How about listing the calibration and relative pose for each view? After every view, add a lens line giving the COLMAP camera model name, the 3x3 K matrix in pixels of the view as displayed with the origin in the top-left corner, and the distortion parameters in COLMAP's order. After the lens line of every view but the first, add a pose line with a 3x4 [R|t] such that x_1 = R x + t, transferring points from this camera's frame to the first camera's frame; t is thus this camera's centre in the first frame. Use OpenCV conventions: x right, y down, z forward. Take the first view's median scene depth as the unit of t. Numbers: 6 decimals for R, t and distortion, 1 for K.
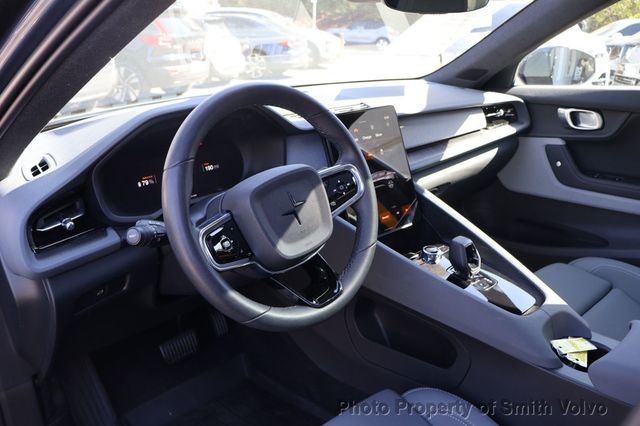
lens RADIAL K [[535.2, 0, 319.7], [0, 535.2, 211.3], [0, 0, 1]] dist [-0.004785, 0.011698]
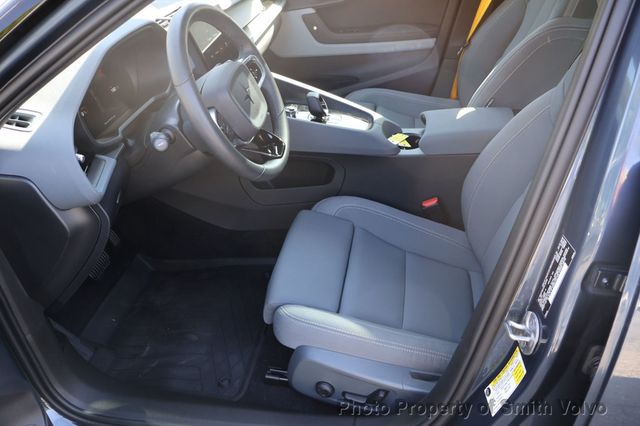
lens RADIAL K [[535.2, 0, 321.1], [0, 535.2, 214.7], [0, 0, 1]] dist [-0.004785, 0.011698]
pose [[0.797183, -0.364293, 0.481445, -0.535806], [0.255228, 0.926028, 0.278085, -0.041382], [-0.547136, -0.098806, 0.831192, -0.222643]]
